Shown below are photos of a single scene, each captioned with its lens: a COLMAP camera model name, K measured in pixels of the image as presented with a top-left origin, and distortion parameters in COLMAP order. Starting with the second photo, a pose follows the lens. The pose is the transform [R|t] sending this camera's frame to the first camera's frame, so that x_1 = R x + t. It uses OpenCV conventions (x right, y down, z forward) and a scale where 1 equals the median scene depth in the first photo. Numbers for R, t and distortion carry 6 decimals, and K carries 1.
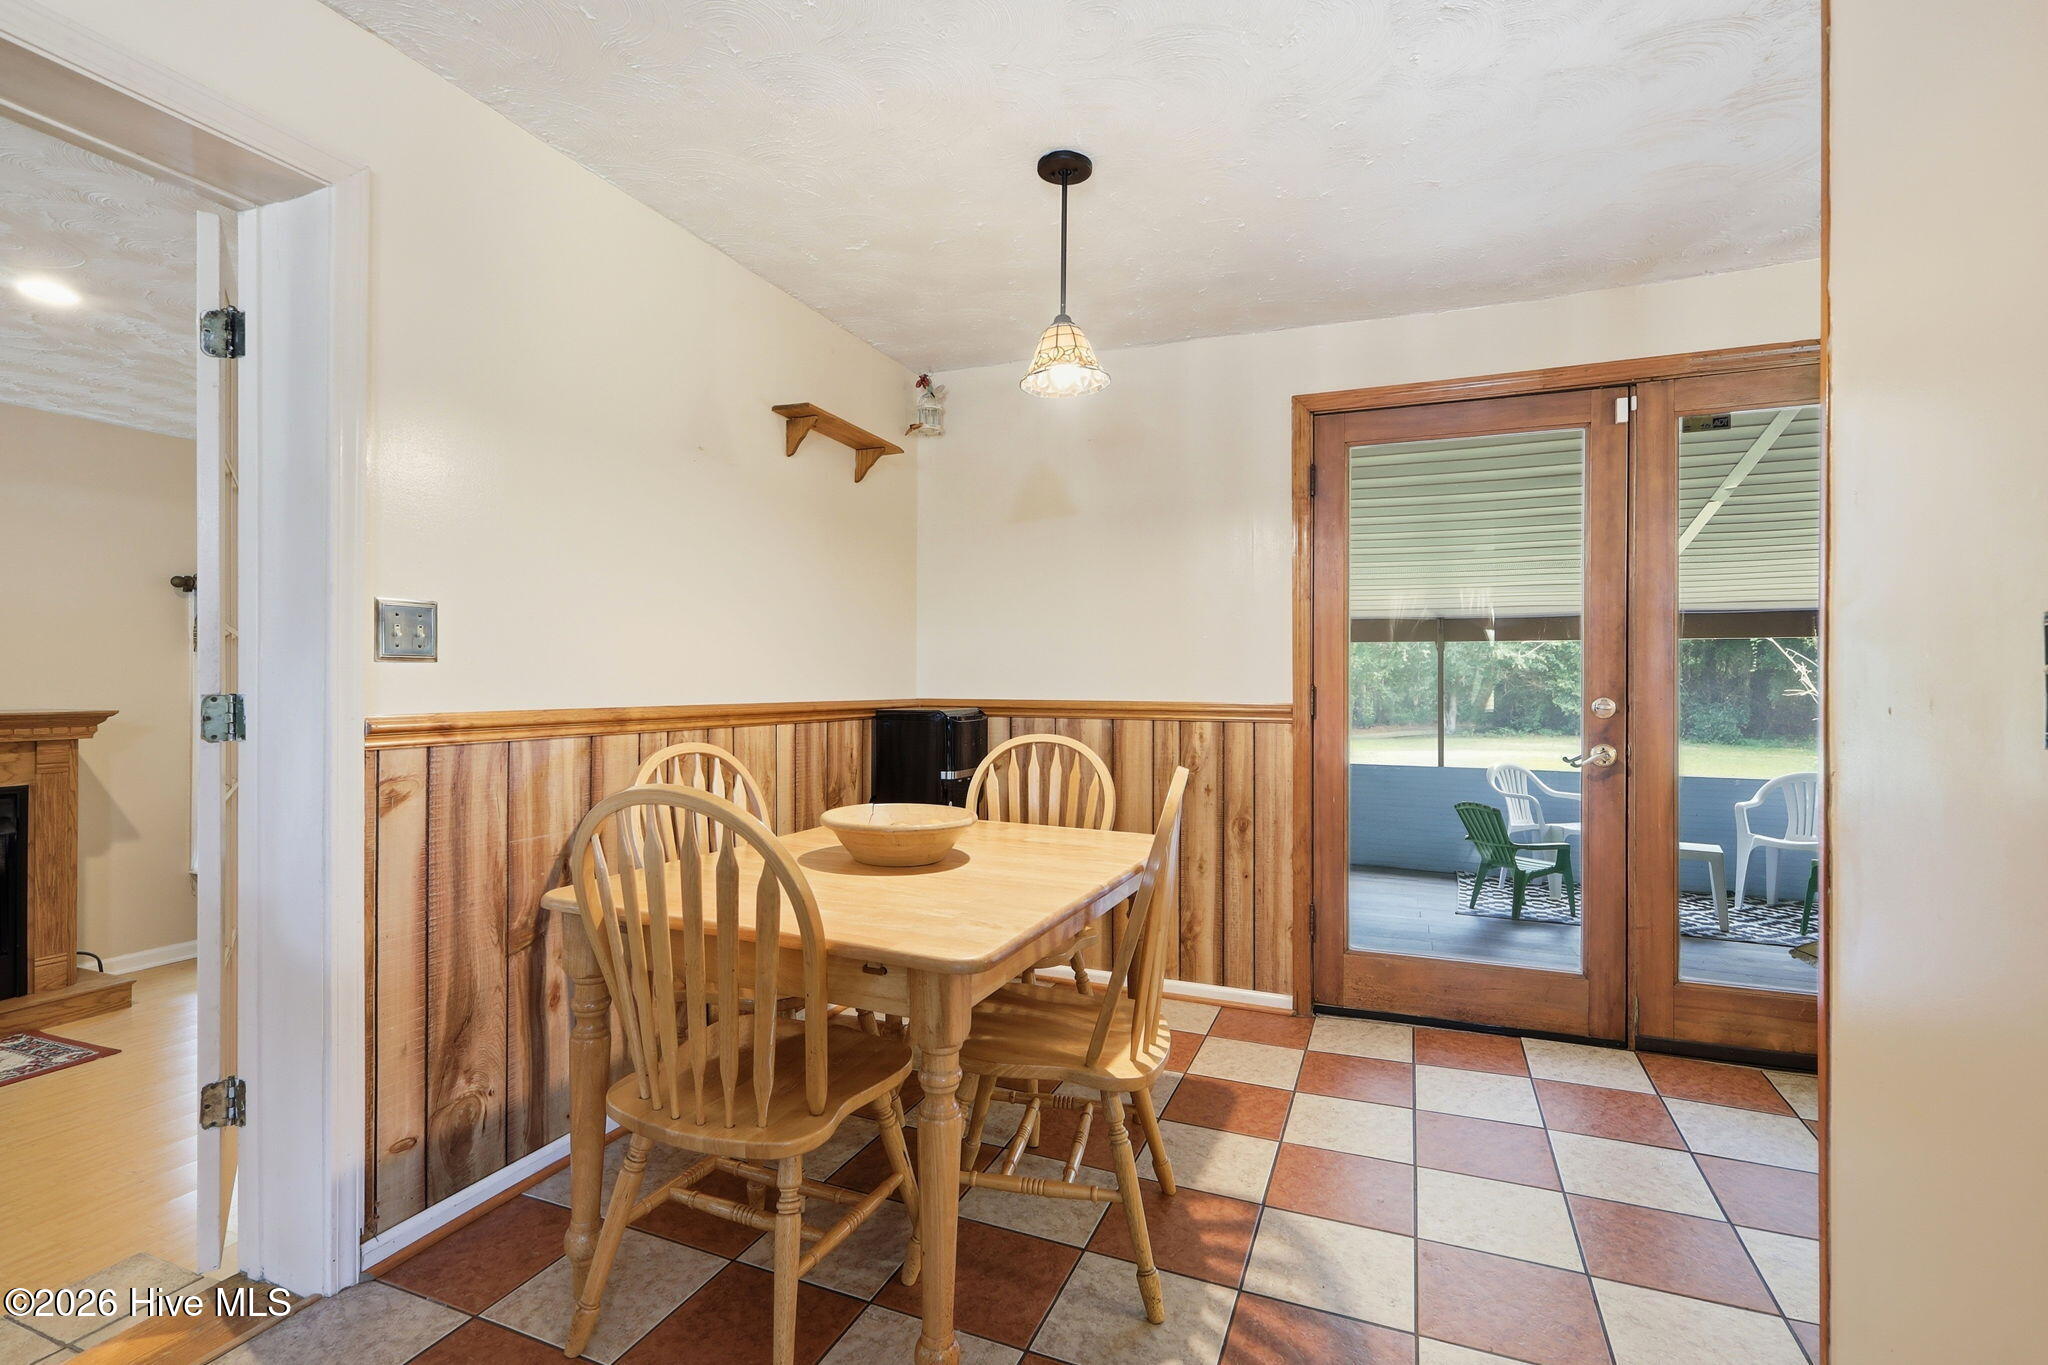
lens RADIAL K [[933.2, 0, 1047.7], [0, 933.2, 679.0], [0, 0, 1]] dist [-0.000421, -0.000026]
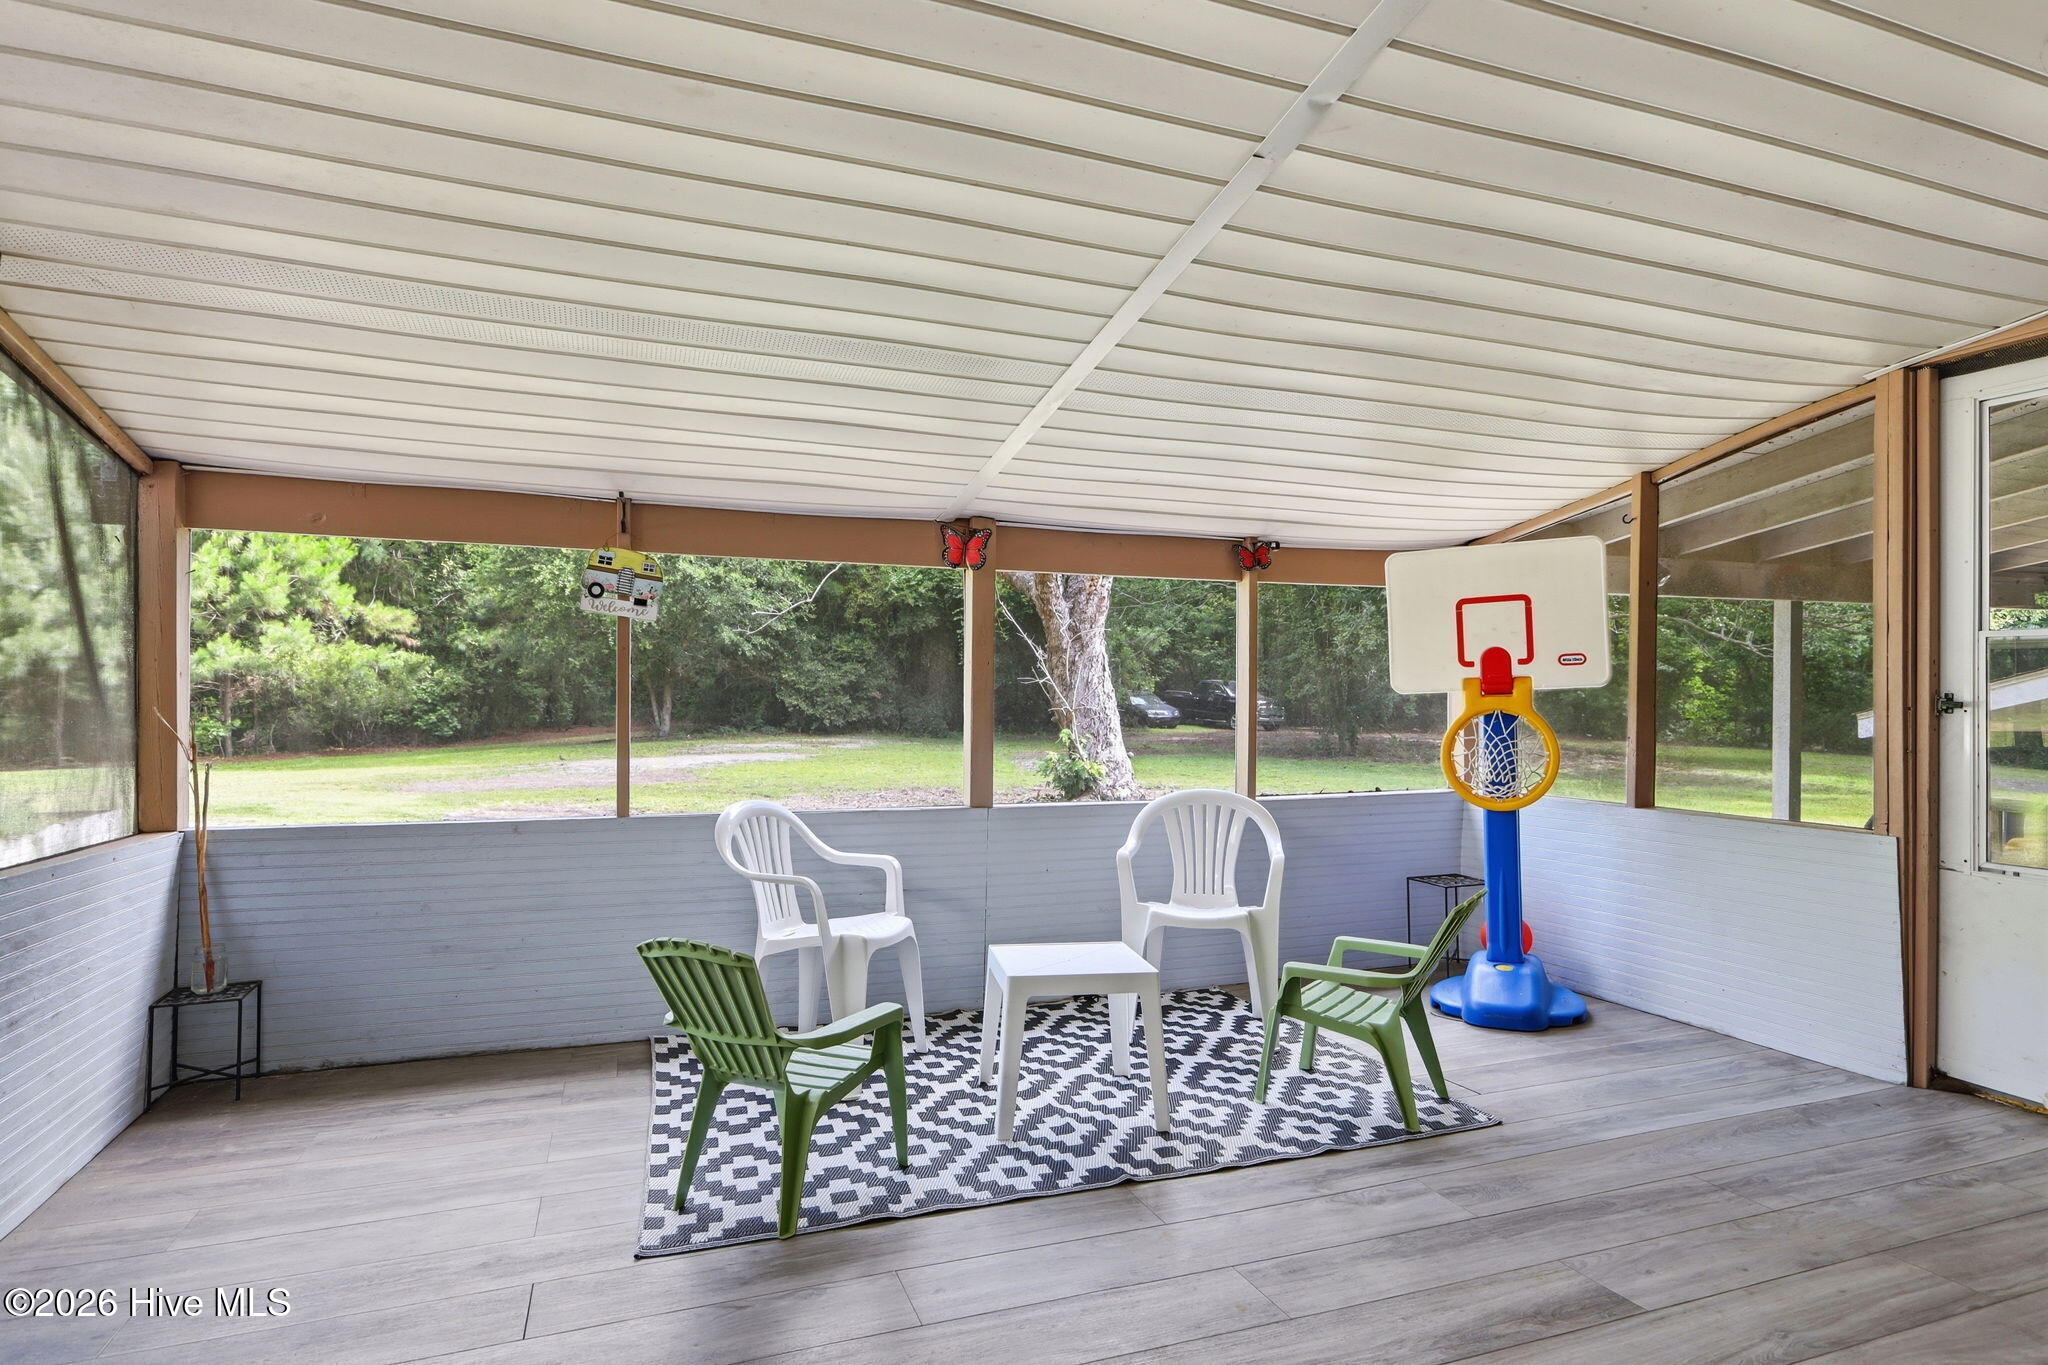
lens RADIAL K [[1052.5, 0, 1024.0], [0, 1052.5, 682.5], [0, 0, 1]] dist [0.000892, -0.000107]
pose [[0.742335, 0.003249, 0.670021, 0.227430], [-0.009068, 0.999945, 0.005198, 0.022620], [-0.669967, -0.009934, 0.742324, 0.495175]]
